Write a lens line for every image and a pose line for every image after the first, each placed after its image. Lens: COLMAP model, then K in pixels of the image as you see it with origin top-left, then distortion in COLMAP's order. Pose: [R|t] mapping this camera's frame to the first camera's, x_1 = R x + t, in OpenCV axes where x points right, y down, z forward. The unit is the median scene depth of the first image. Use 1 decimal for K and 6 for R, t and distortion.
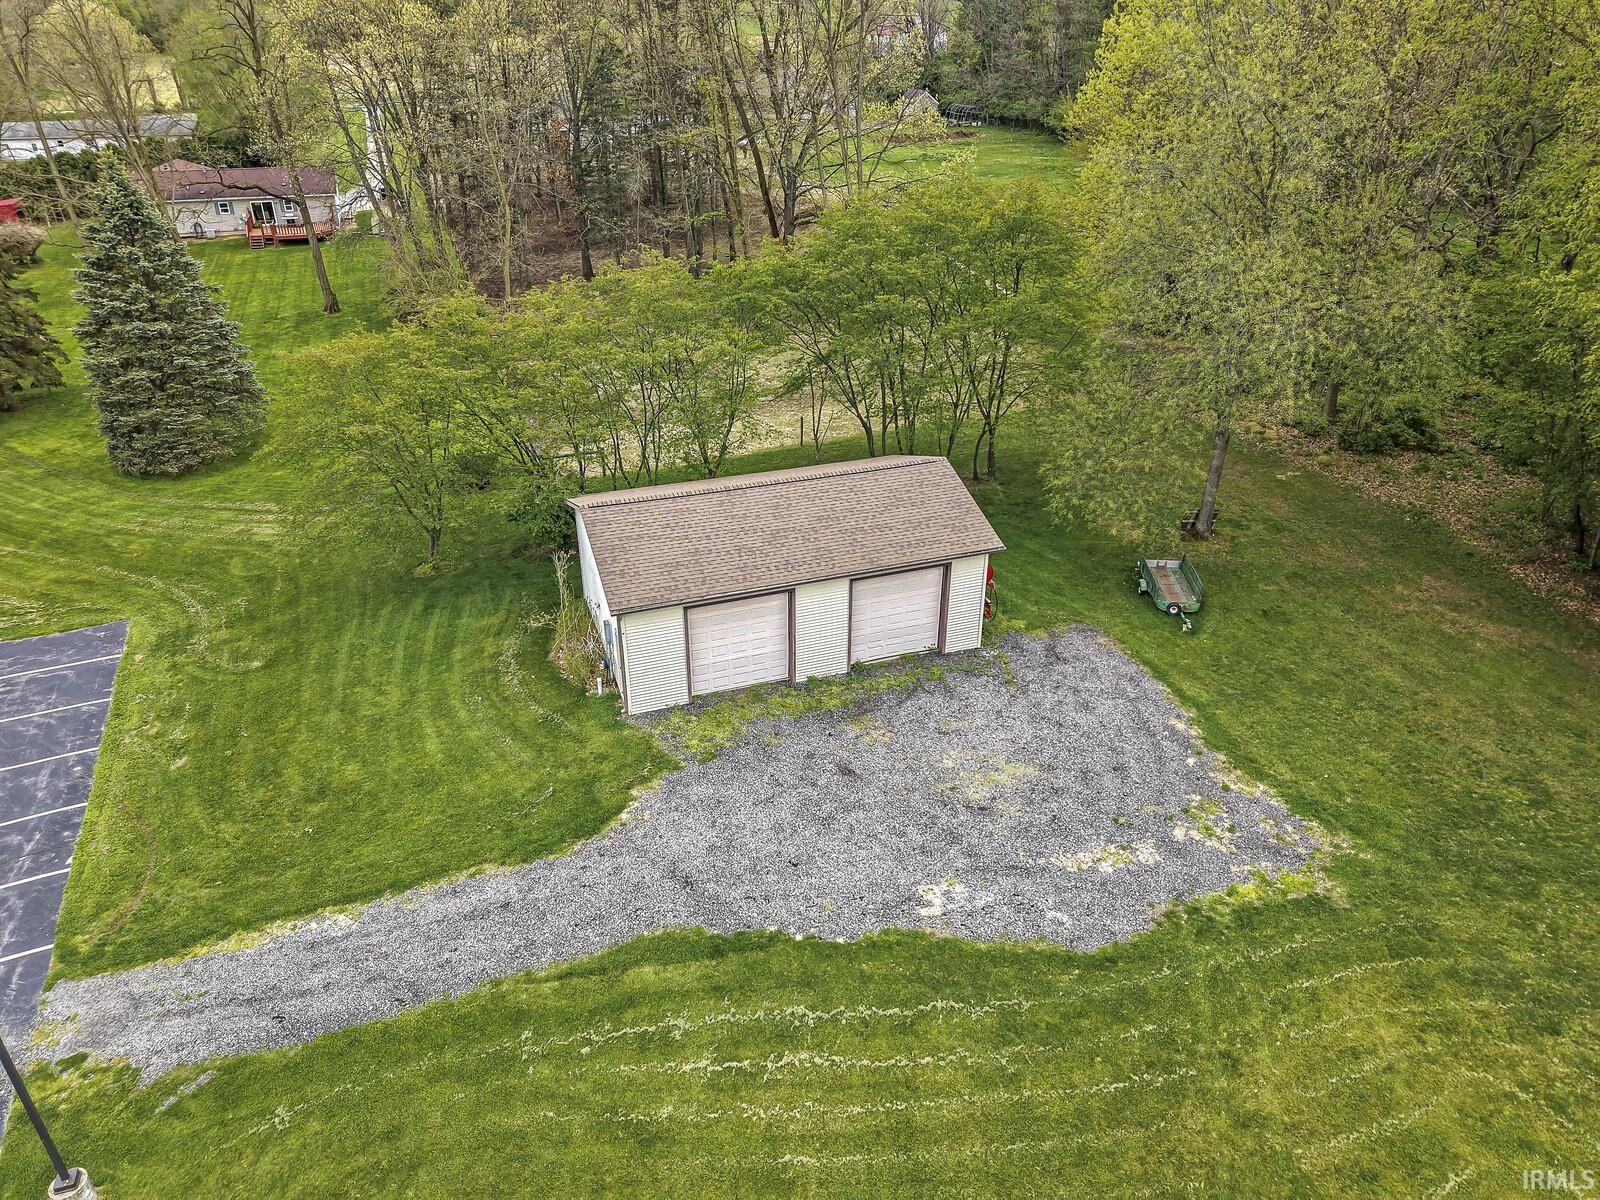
lens RADIAL K [[1105.2, 0, 800.2], [0, 1105.2, 599.1], [0, 0, 1]] dist [0.024547, -0.022075]
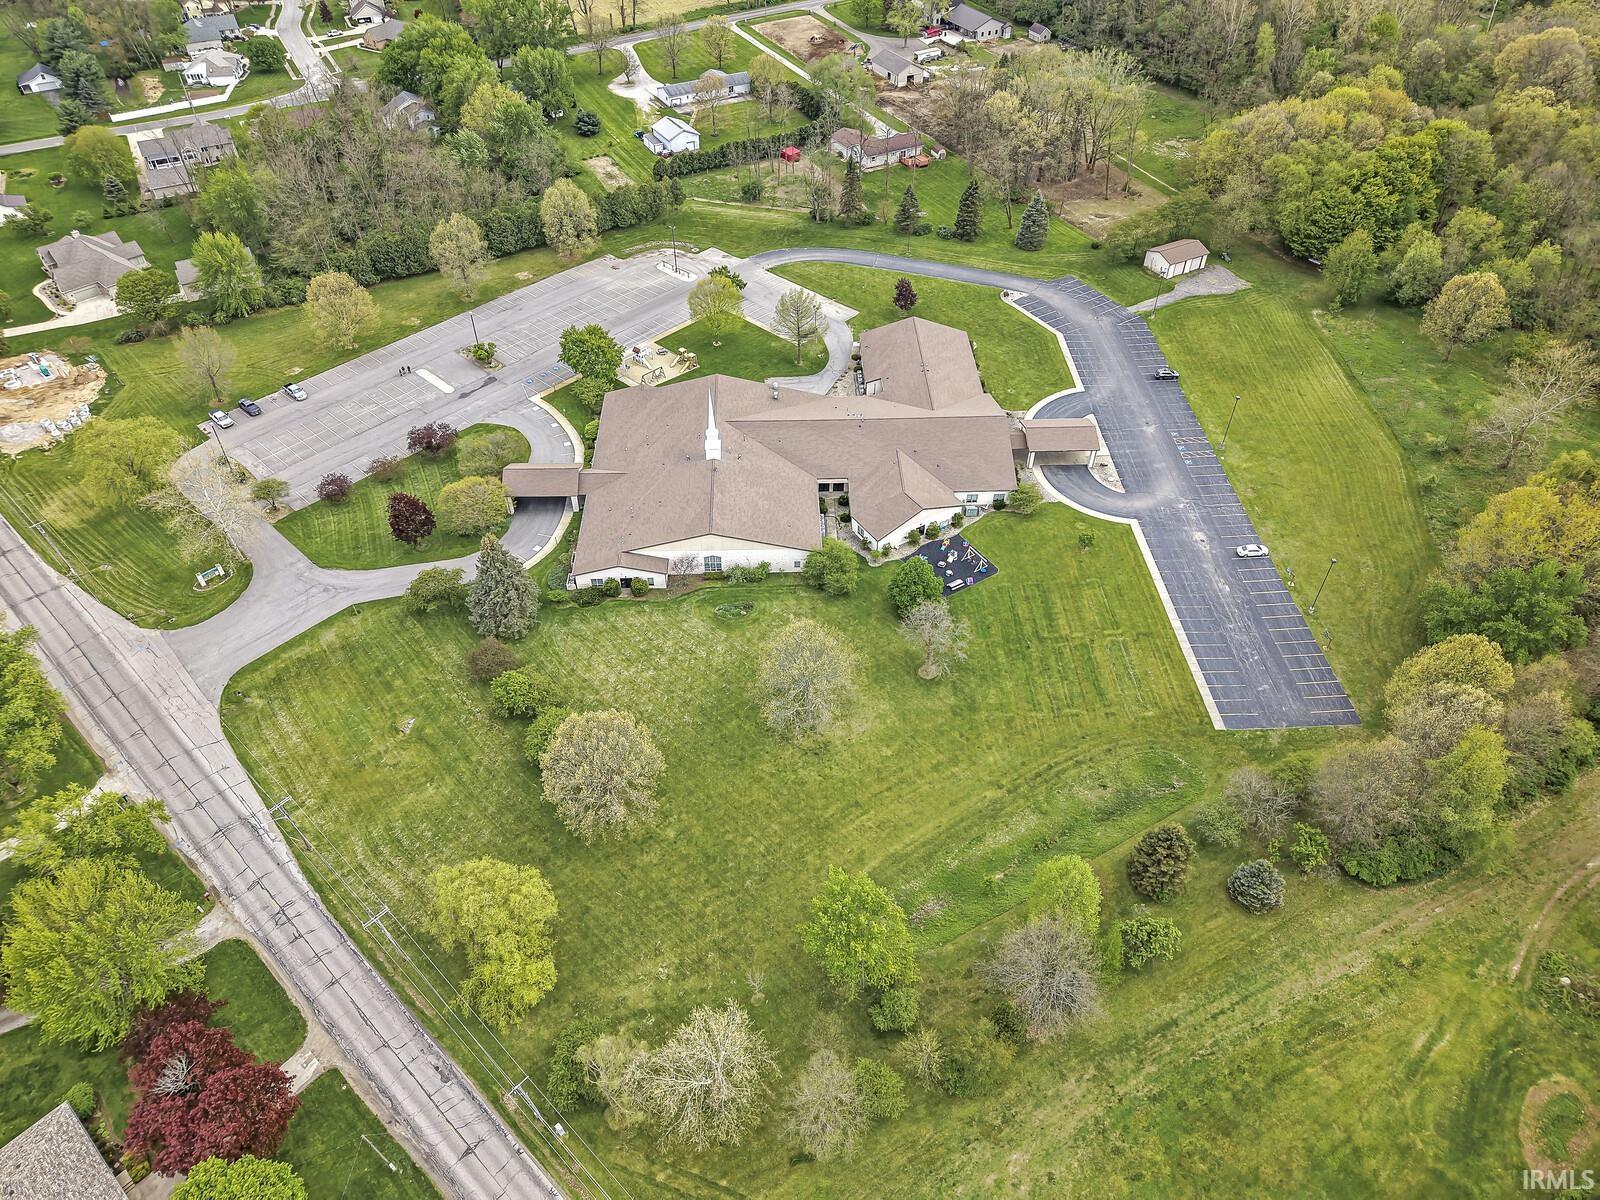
lens RADIAL K [[1105.2, 0, 799.5], [0, 1105.2, 600.4], [0, 0, 1]] dist [0.024547, -0.022075]
pose [[0.988594, -0.102839, 0.110023, -4.179507], [0.072673, 0.965624, 0.249579, 0.167972], [-0.131907, -0.238736, 0.962084, -7.419600]]
